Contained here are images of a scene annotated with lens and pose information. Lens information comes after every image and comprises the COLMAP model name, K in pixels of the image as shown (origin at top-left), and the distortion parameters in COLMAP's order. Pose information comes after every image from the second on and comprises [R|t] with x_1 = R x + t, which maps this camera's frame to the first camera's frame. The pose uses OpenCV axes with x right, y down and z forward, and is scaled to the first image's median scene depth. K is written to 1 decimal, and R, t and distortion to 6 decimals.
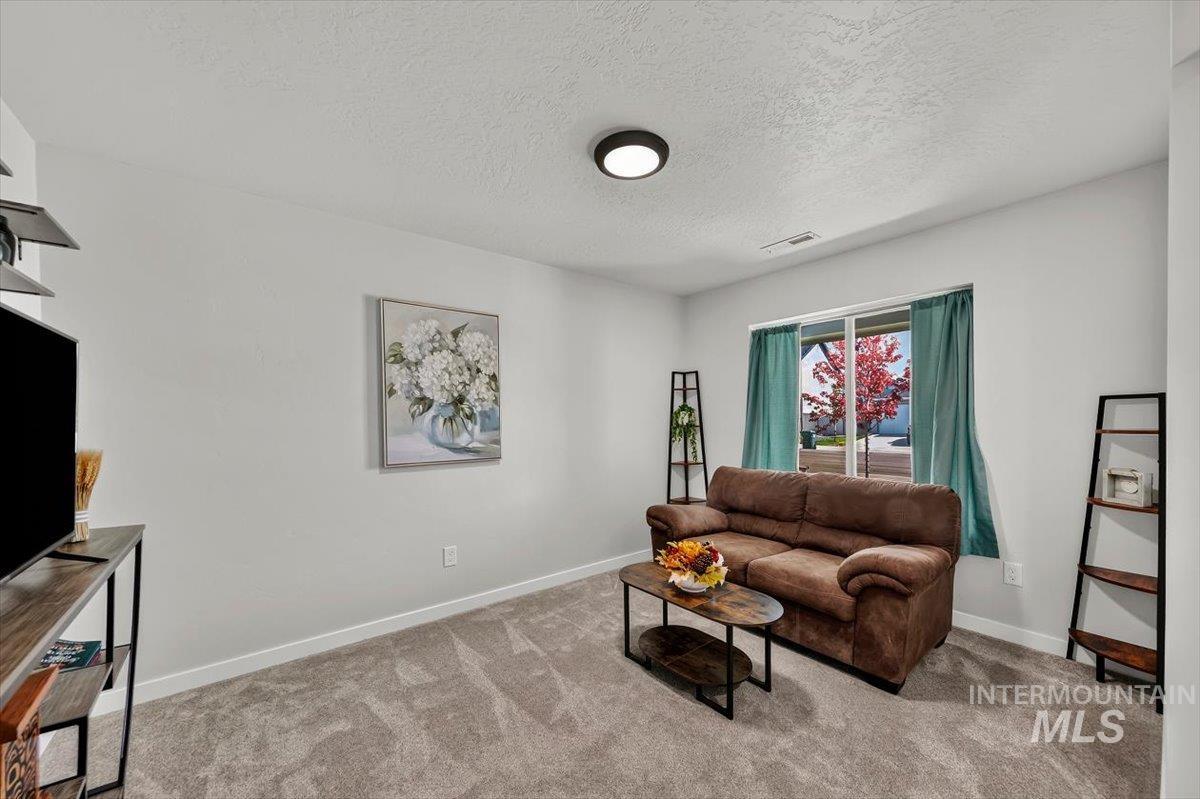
lens RADIAL K [[442.9, 0, 622.6], [0, 442.9, 425.3], [0, 0, 1]] dist [0.002326, 0.000306]
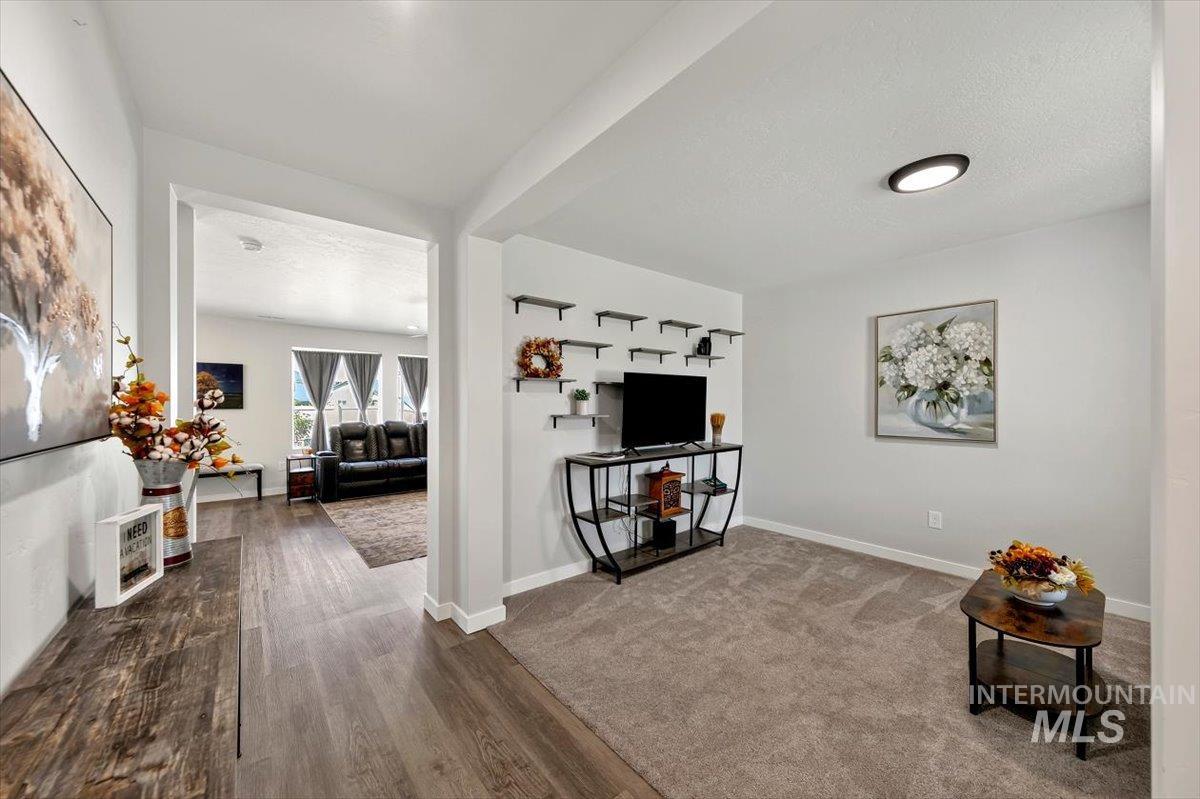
lens RADIAL K [[434.4, 0, 600.0], [0, 434.4, 399.5], [0, 0, 1]] dist [0.000291, 0.000010]
pose [[0.008793, 0.000735, -0.999961, 0.768826], [-0.012758, 0.999918, 0.000622, -0.011942], [0.999880, 0.012752, 0.008802, 0.104259]]
